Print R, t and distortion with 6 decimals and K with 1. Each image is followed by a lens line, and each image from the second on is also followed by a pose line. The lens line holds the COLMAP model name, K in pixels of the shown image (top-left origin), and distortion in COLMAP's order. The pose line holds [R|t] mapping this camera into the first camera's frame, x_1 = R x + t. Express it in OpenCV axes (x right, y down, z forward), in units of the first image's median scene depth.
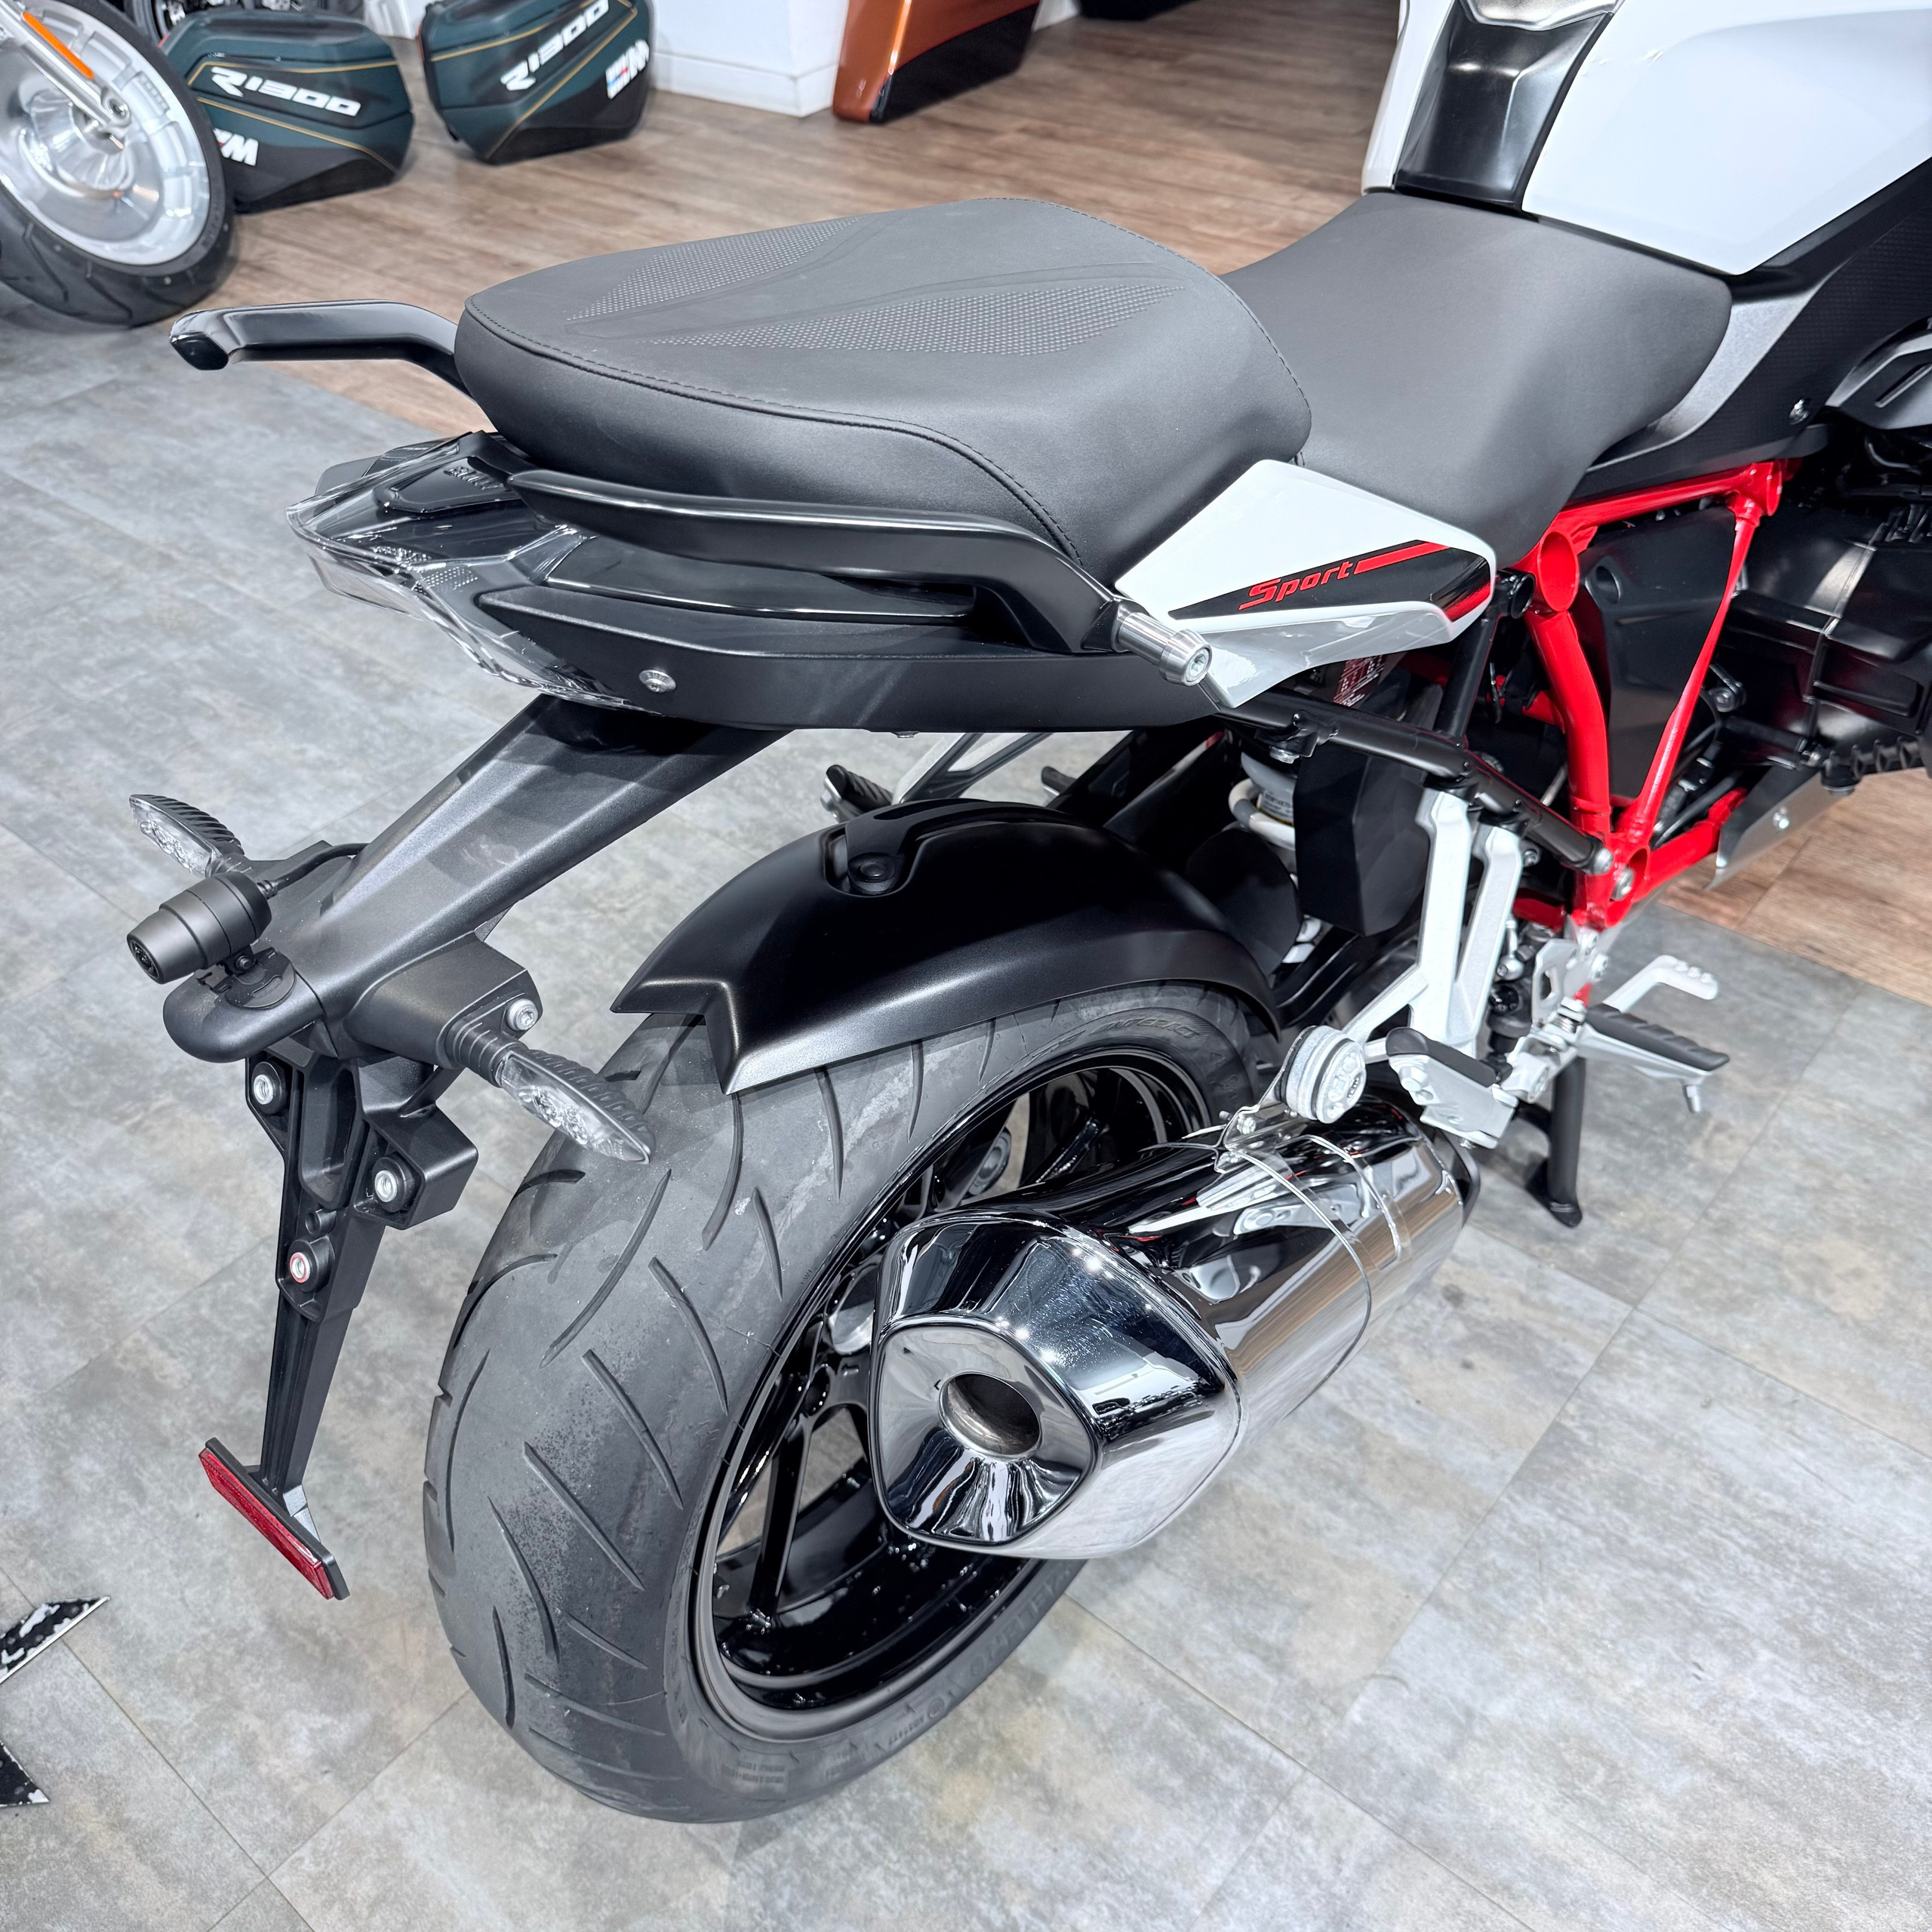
lens RADIAL K [[1824.4, 0, 963.6], [0, 1824.4, 974.8], [0, 0, 1]] dist [0.053357, -0.099107]
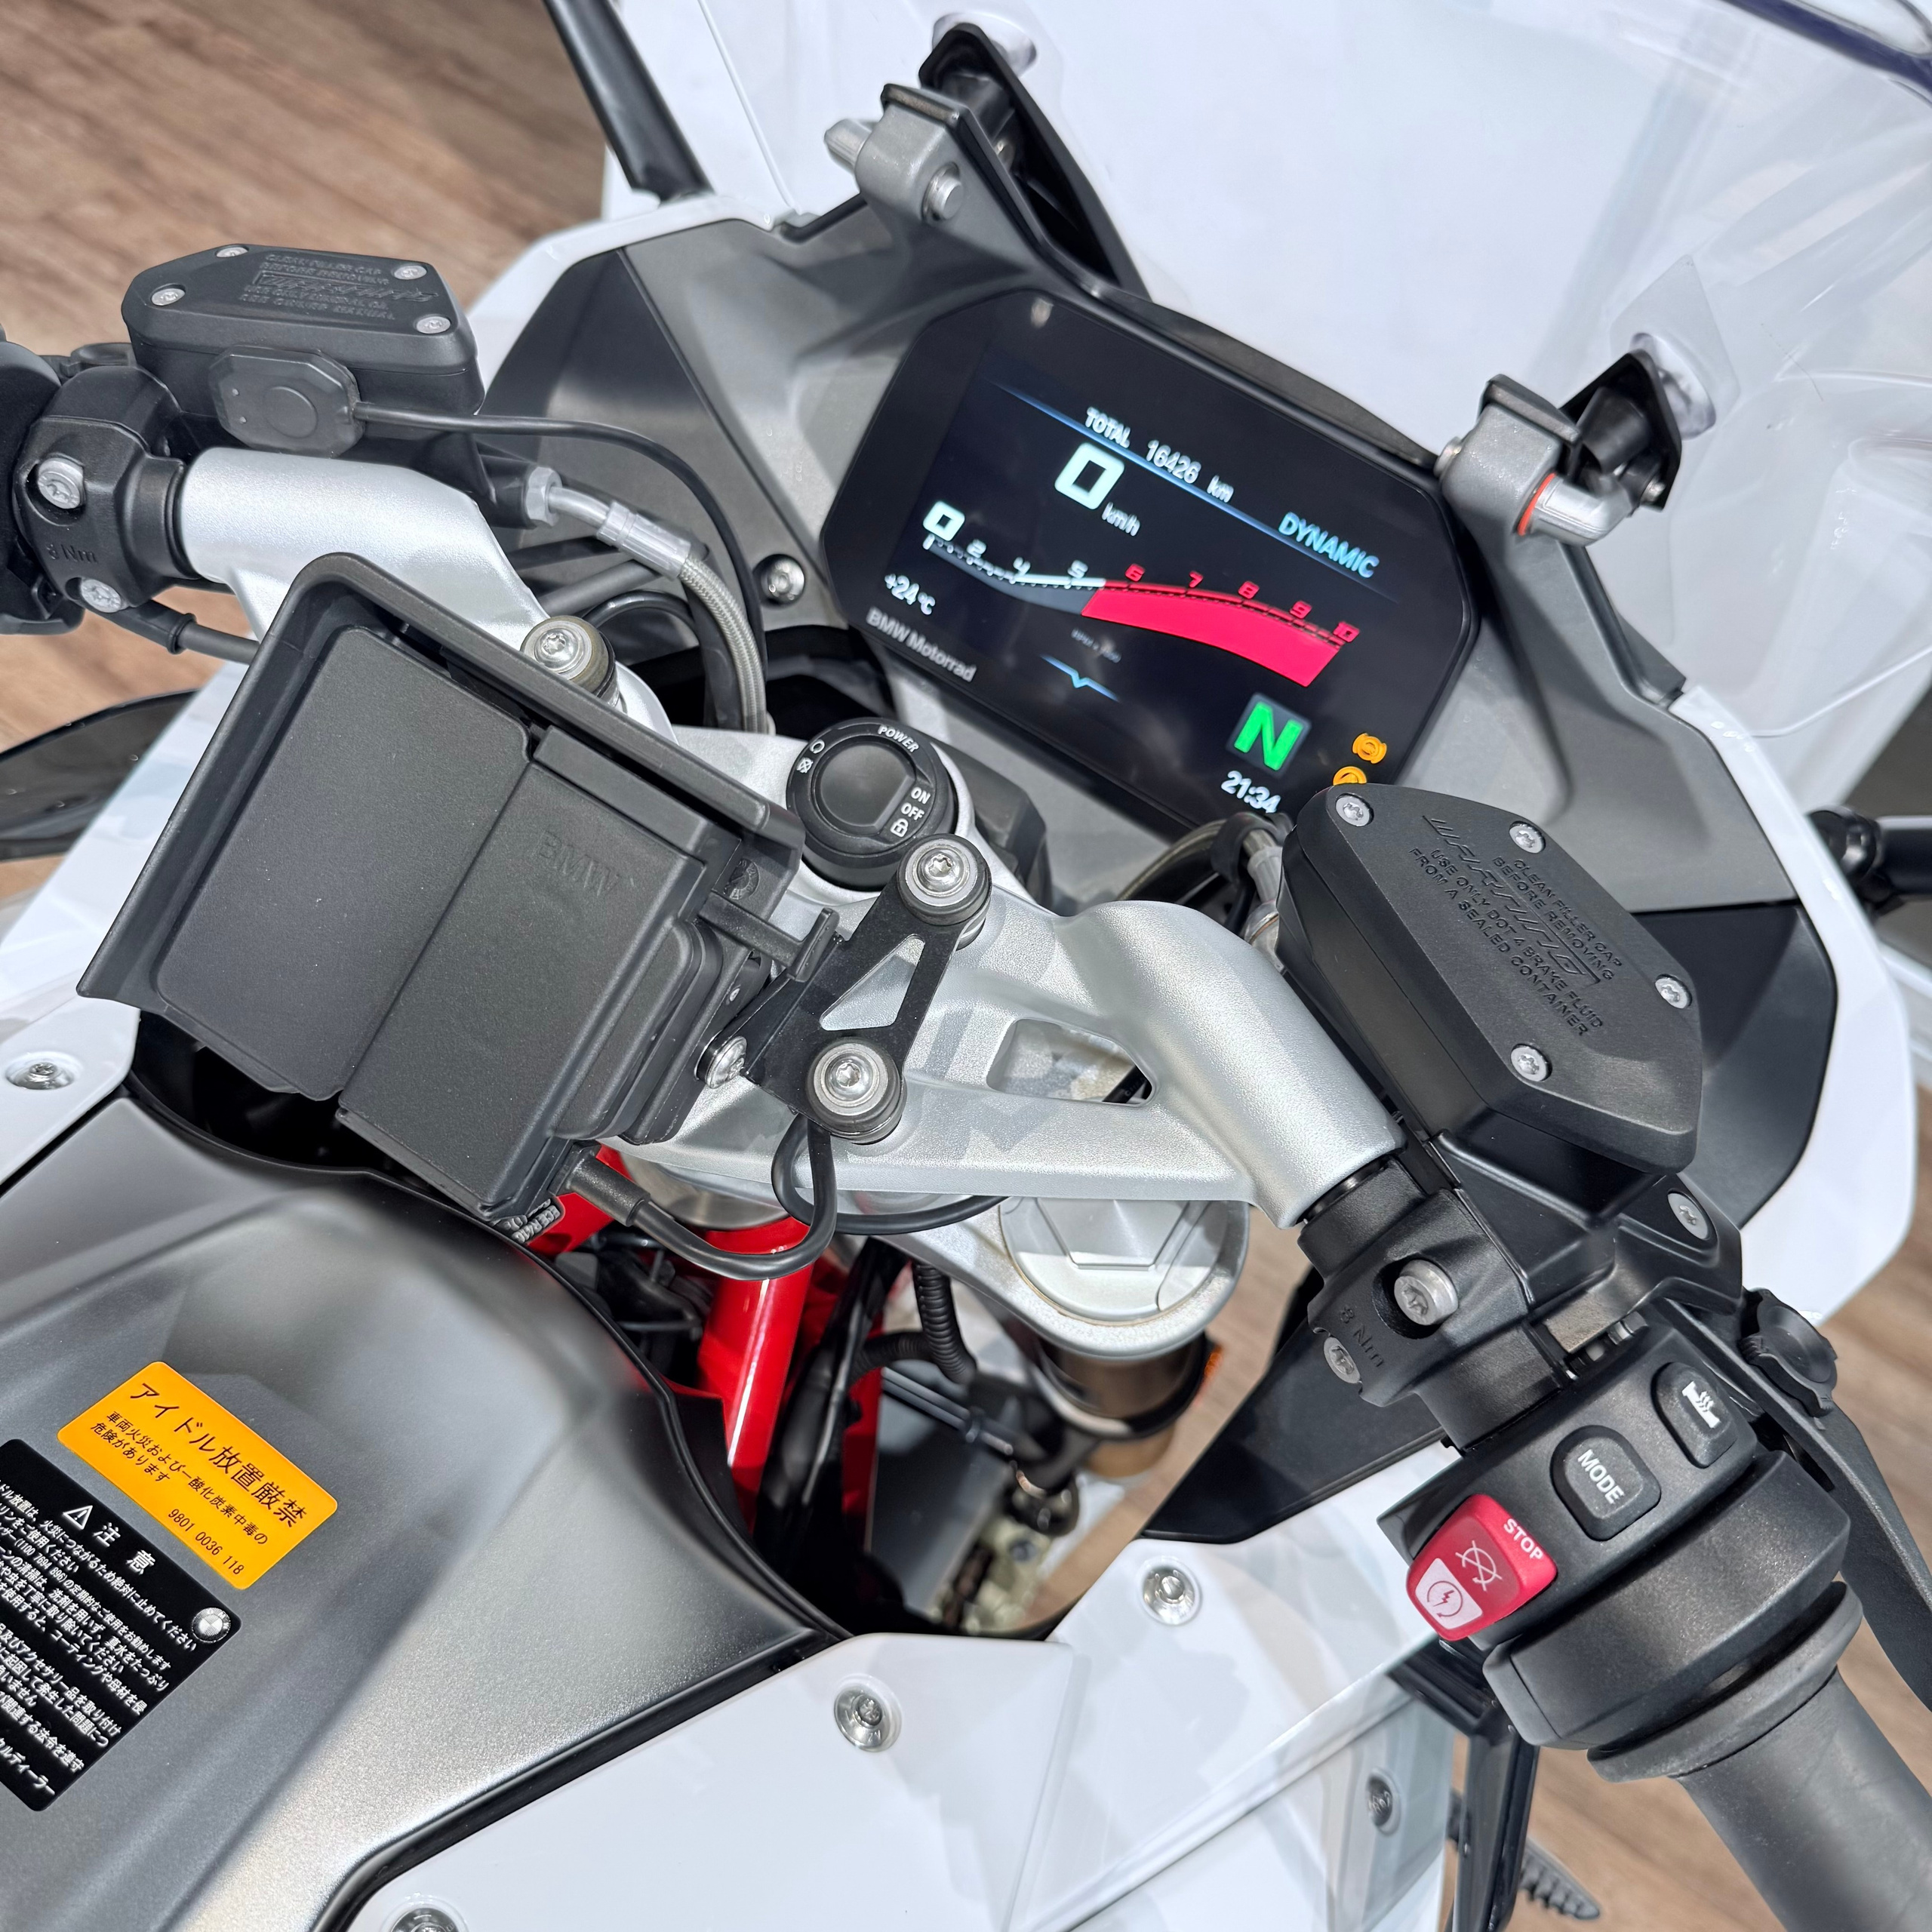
lens RADIAL K [[1824.5, 0, 969.7], [0, 1824.5, 962.2], [0, 0, 1]] dist [0.095627, -0.203553]
pose [[0.953551, 0.065318, 0.294066, 0.370212], [-0.109290, 0.984709, 0.135664, -0.613195], [-0.280708, -0.161500, 0.946108, 0.536380]]
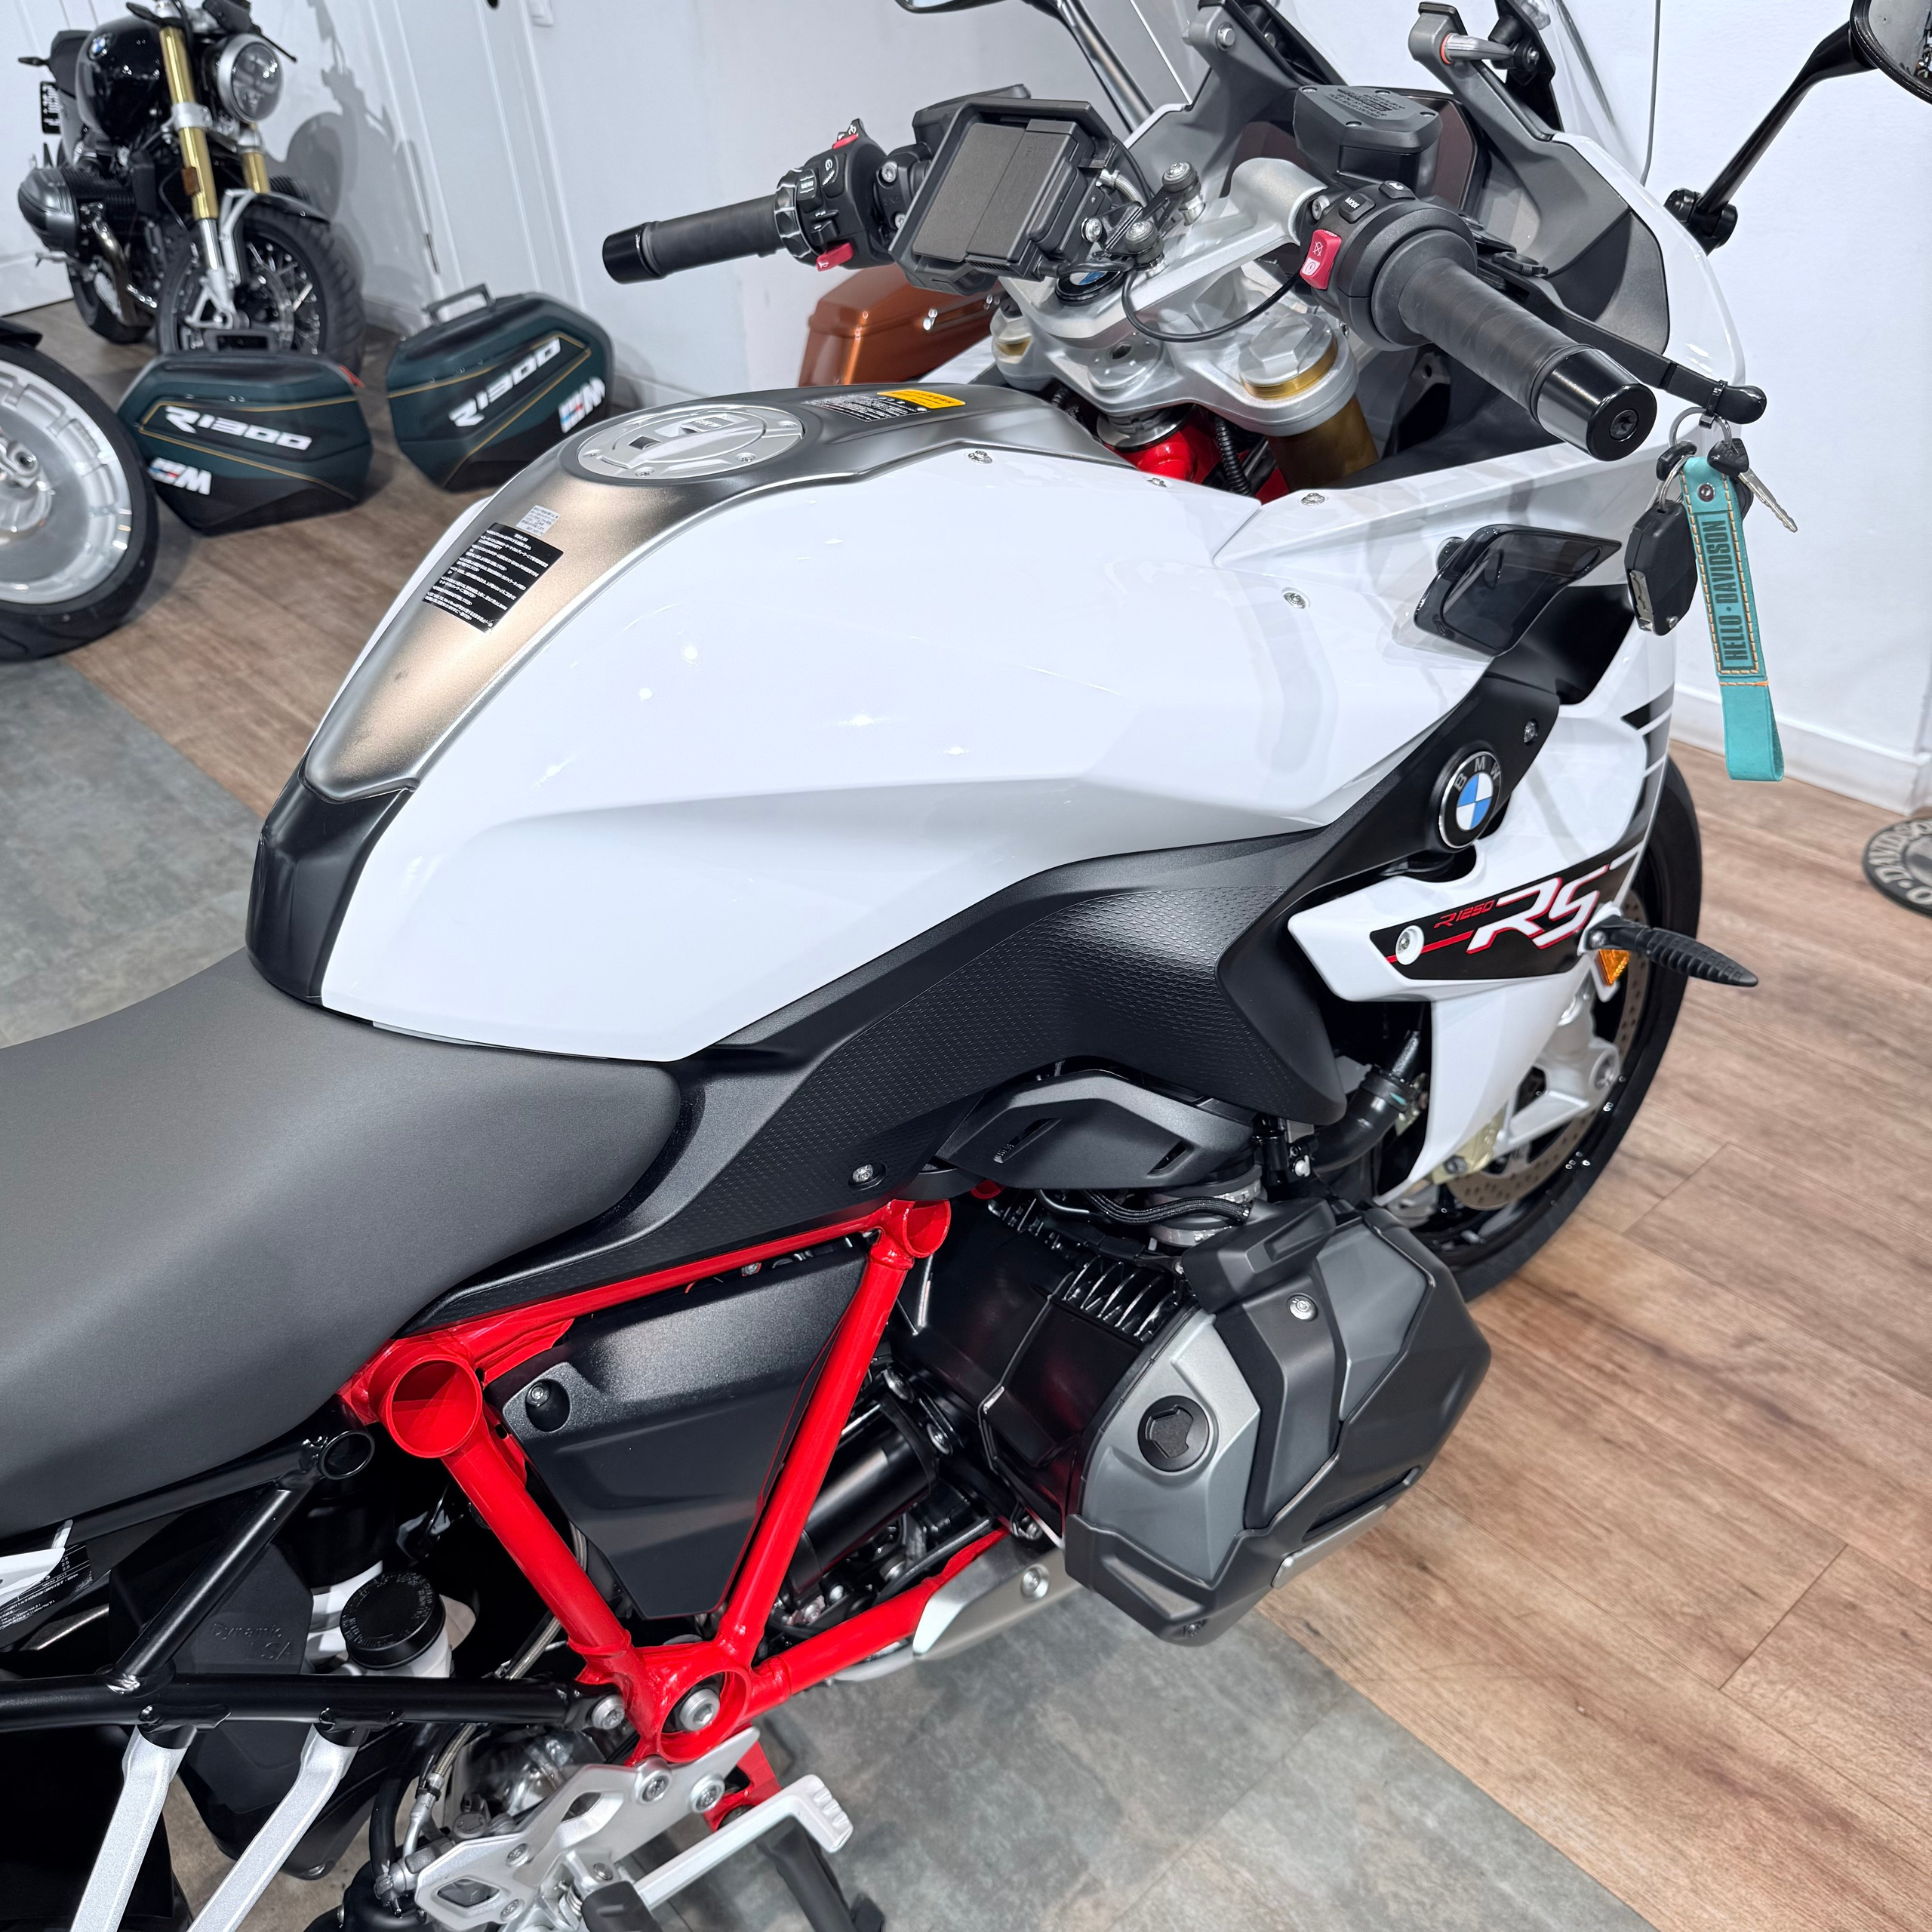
lens RADIAL K [[1837.3, 0, 957.9], [0, 1837.3, 975.0], [0, 0, 1]] dist [0.003860, -0.023901]
pose [[0.988142, 0.059304, -0.141628, 0.468563], [-0.073193, 0.992787, -0.094961, -0.250116], [0.134975, 0.104201, 0.985355, 0.152934]]
